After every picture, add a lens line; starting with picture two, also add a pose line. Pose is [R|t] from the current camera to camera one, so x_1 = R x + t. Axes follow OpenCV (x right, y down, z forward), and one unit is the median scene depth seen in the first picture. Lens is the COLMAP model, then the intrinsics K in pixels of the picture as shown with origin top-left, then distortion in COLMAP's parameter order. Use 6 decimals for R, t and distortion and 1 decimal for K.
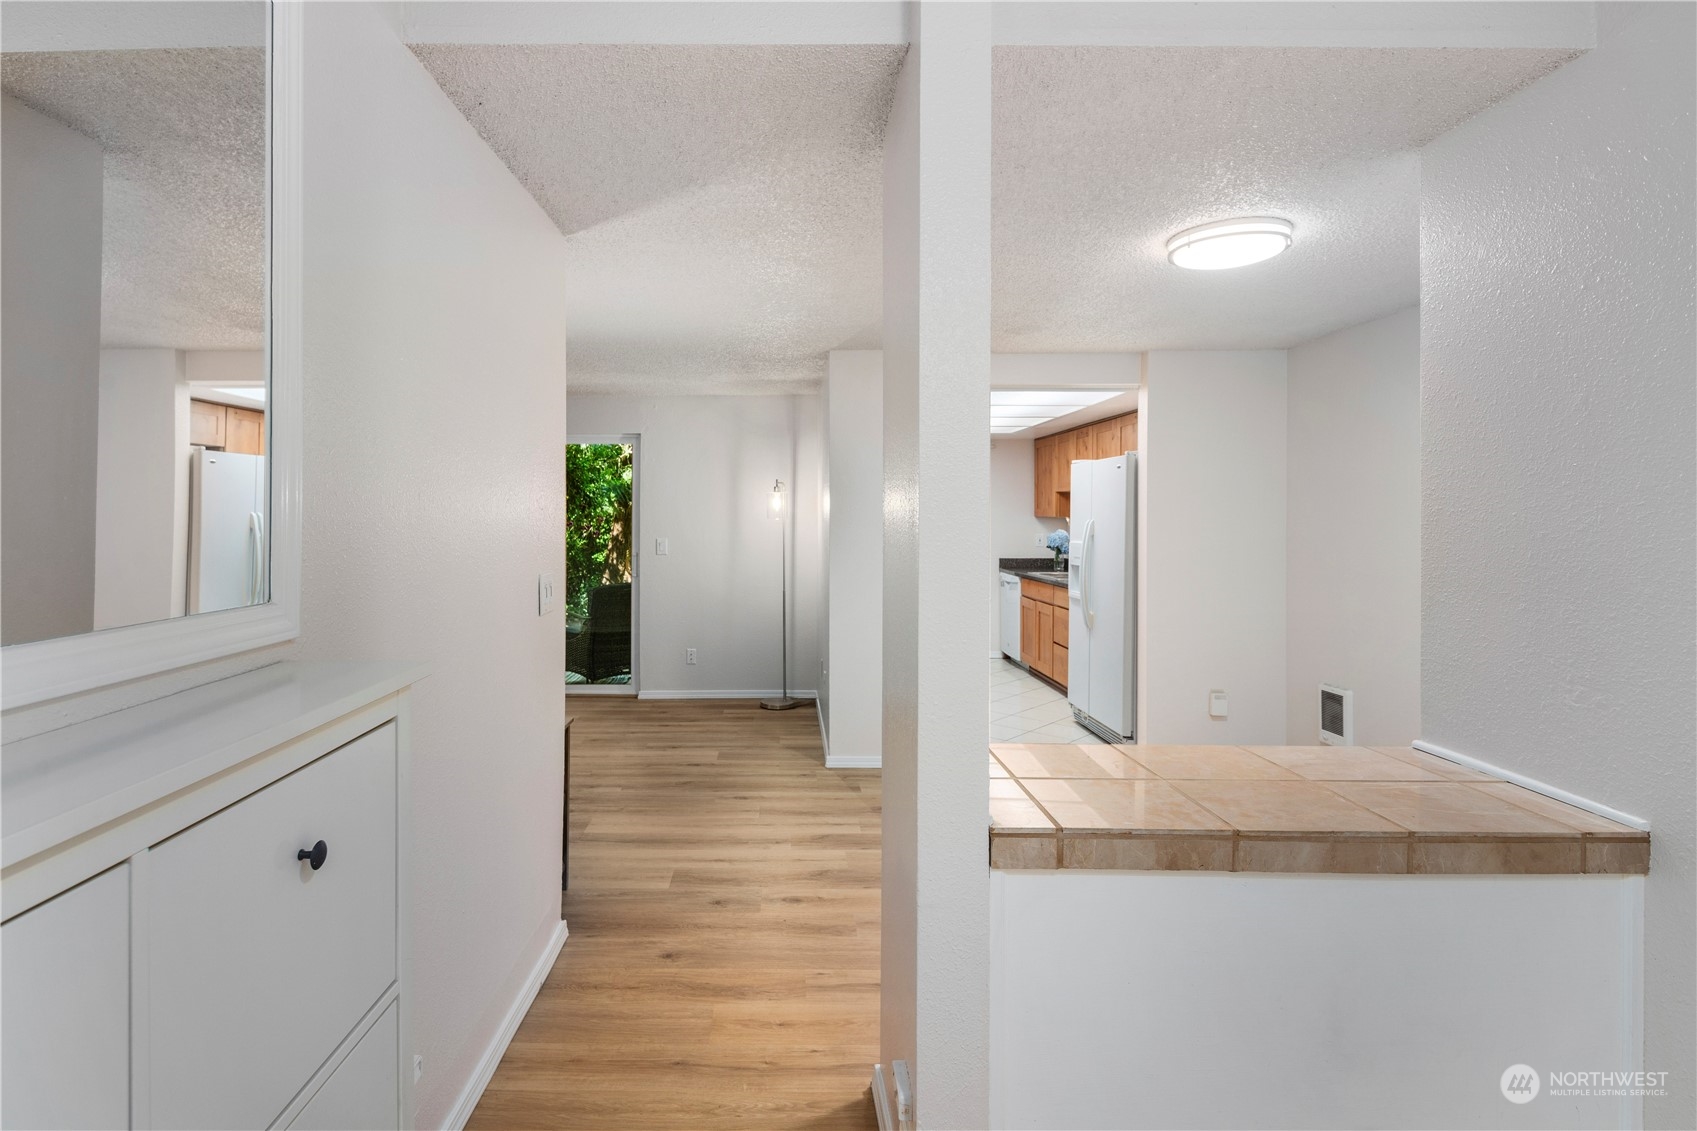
lens RADIAL K [[830.6, 0, 786.7], [0, 830.6, 511.4], [0, 0, 1]] dist [0.010477, -0.006554]
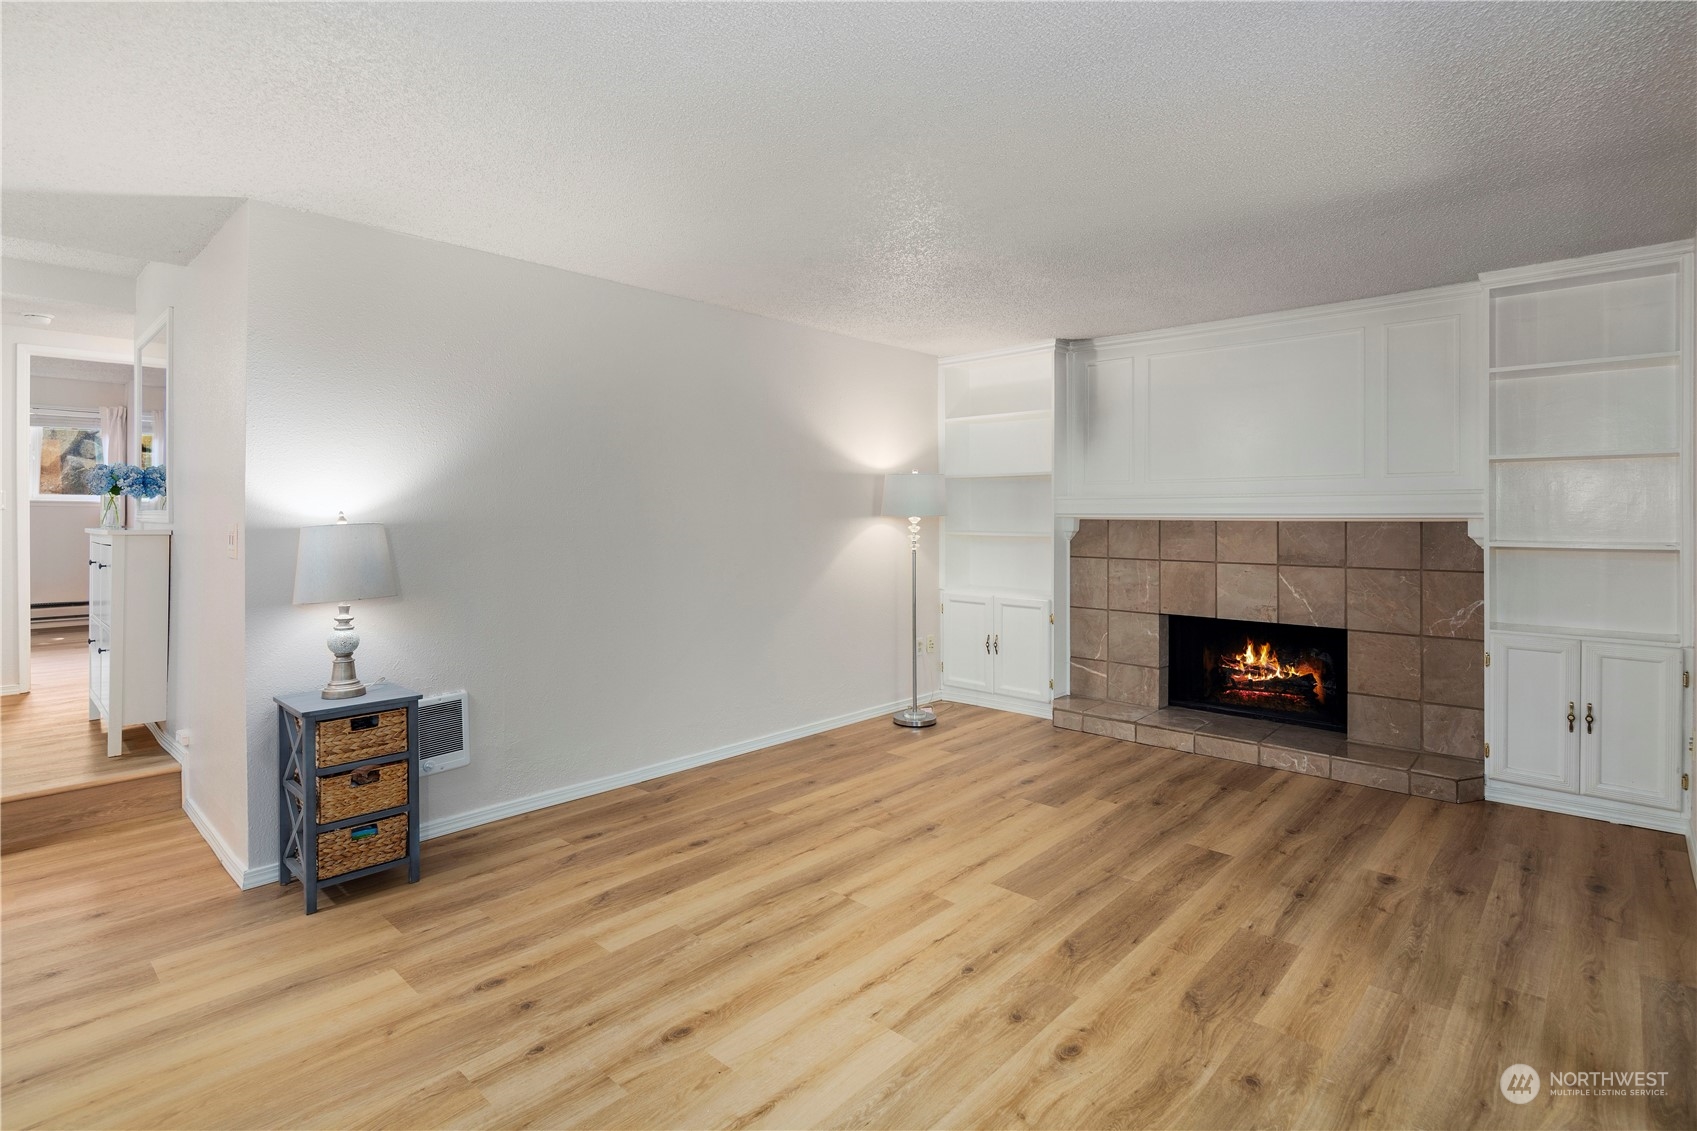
lens RADIAL K [[830.6, 0, 848.4], [0, 830.6, 500.7], [0, 0, 1]] dist [0.010477, -0.006554]
pose [[-0.680279, -0.016031, -0.732778, -0.012179], [0.002456, 0.999705, -0.024150, 0.054097], [0.732949, -0.018229, -0.680039, 1.865516]]
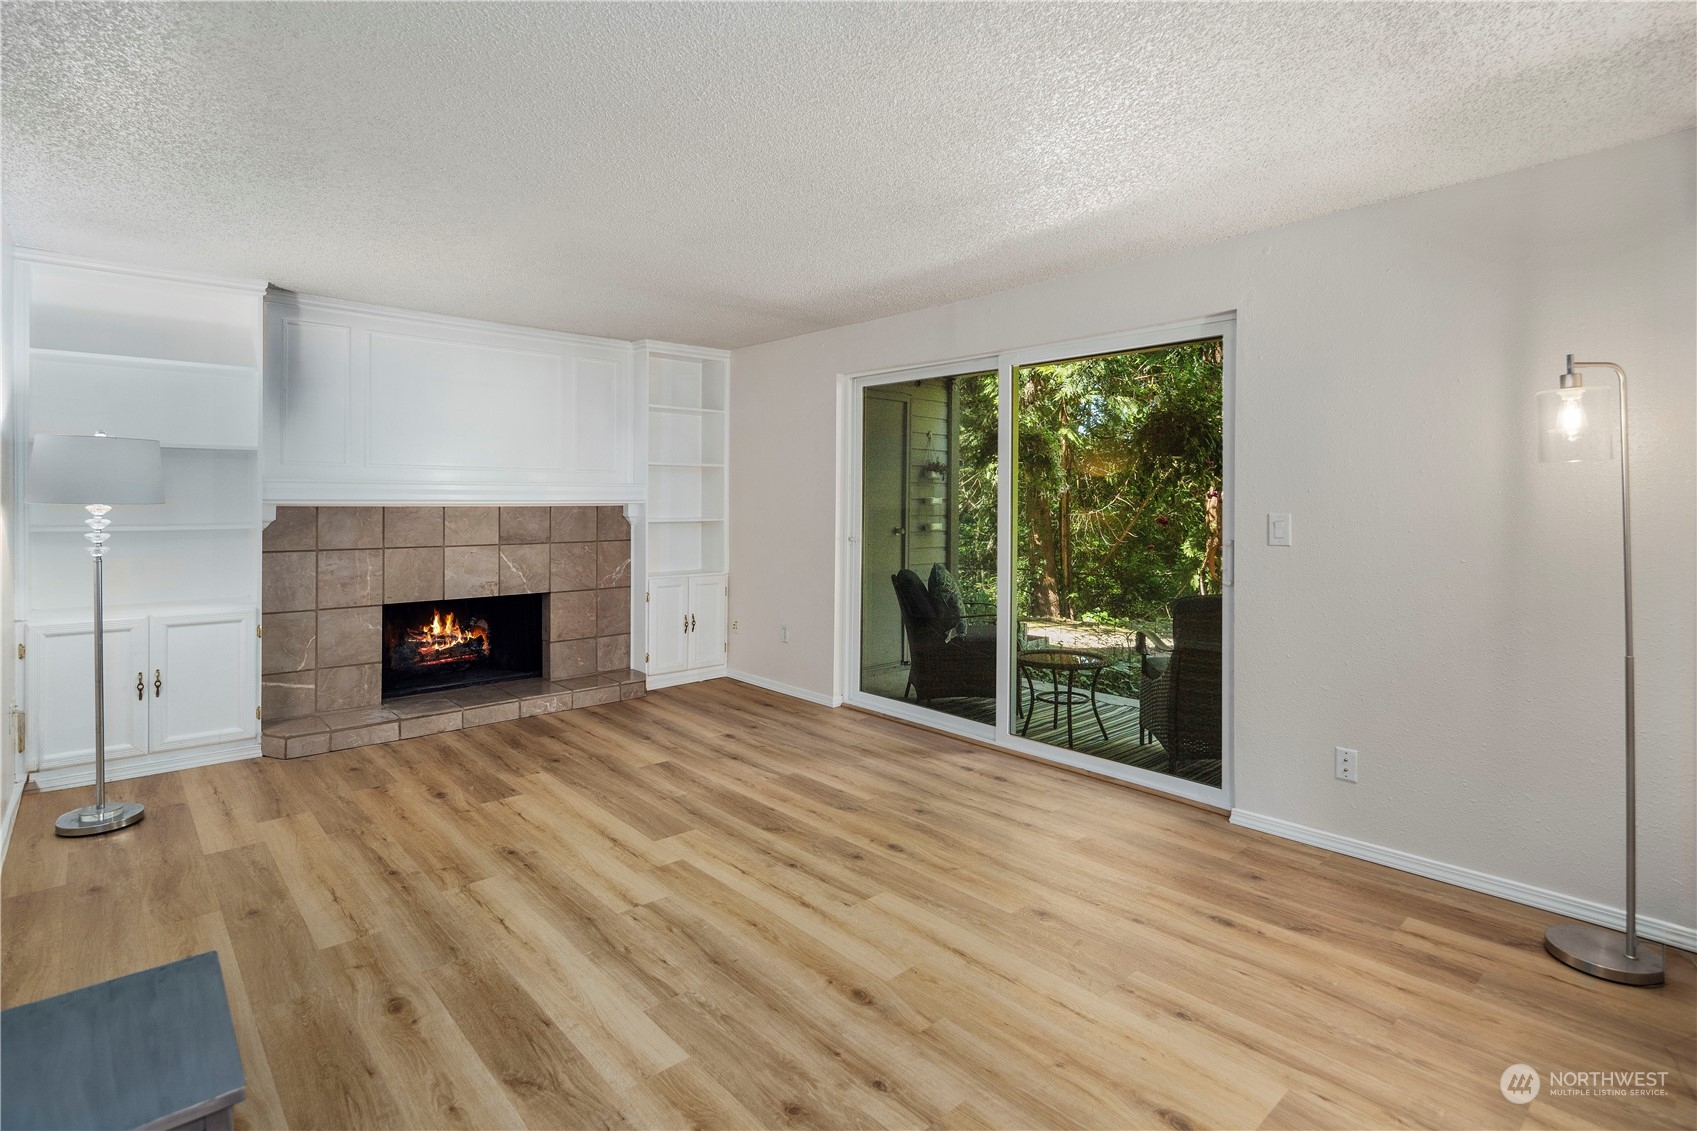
lens RADIAL K [[830.6, 0, 837.0], [0, 830.6, 502.7], [0, 0, 1]] dist [0.010477, -0.006554]
pose [[0.664287, 0.001410, -0.747476, 0.088237], [0.004348, 0.999974, 0.005750, 0.043240], [0.747465, -0.007070, 0.664264, 0.912247]]
